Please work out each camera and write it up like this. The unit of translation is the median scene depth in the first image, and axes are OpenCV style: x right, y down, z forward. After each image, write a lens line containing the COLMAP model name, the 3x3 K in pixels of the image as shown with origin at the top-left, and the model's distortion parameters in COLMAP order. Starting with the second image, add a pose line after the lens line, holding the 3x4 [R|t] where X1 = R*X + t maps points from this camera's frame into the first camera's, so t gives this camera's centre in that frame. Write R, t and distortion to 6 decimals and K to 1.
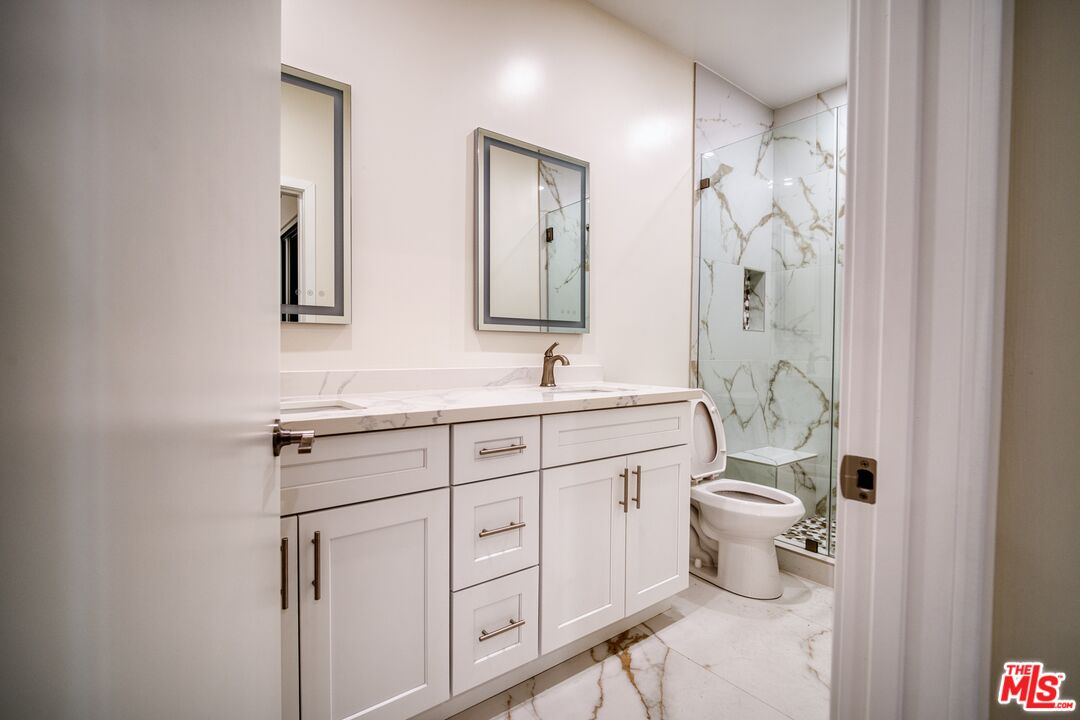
lens RADIAL K [[498.5, 0, 536.5], [0, 498.5, 358.6], [0, 0, 1]] dist [-0.004119, -0.001929]
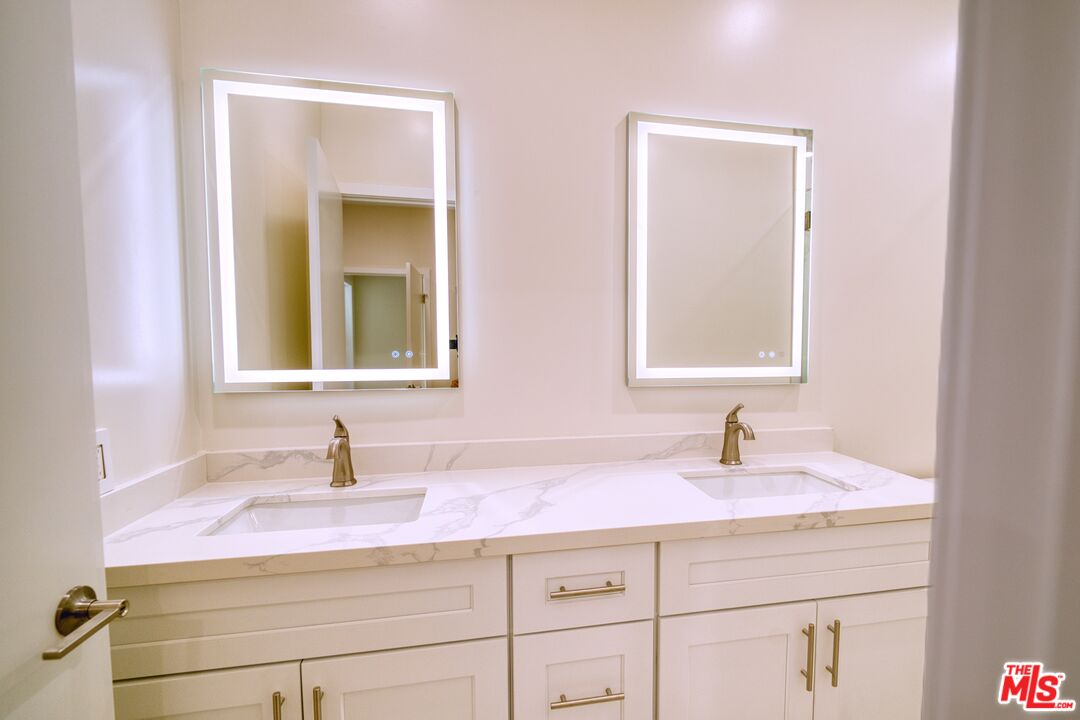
lens RADIAL K [[539.2, 0, 605.1], [0, 539.2, 381.2], [0, 0, 1]] dist [-0.005440, -0.000592]
pose [[0.913949, 0.026360, -0.404972, 0.153028], [-0.005339, 0.998583, 0.052950, -0.092635], [0.405794, -0.046232, 0.912794, 0.199574]]
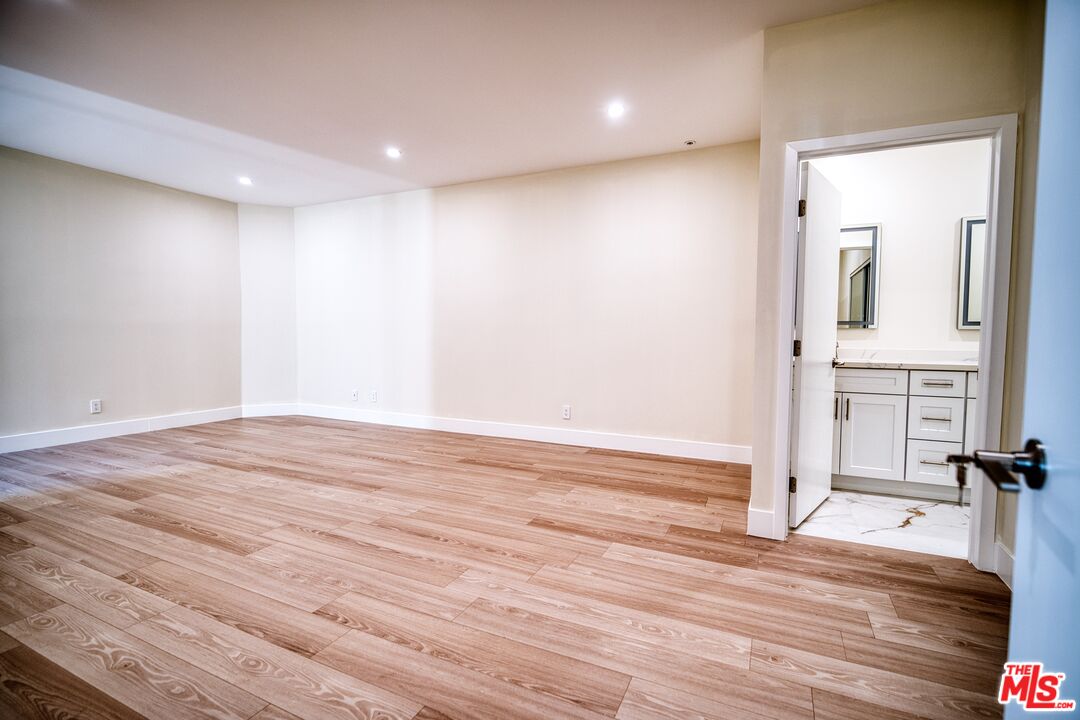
lens RADIAL K [[498.5, 0, 546.2], [0, 498.5, 361.3], [0, 0, 1]] dist [-0.004119, -0.001929]
pose [[0.470339, 0.041938, -0.881489, 0.653649], [-0.018253, 0.999119, 0.037795, 0.016069], [0.882297, -0.001687, 0.470690, -0.989222]]
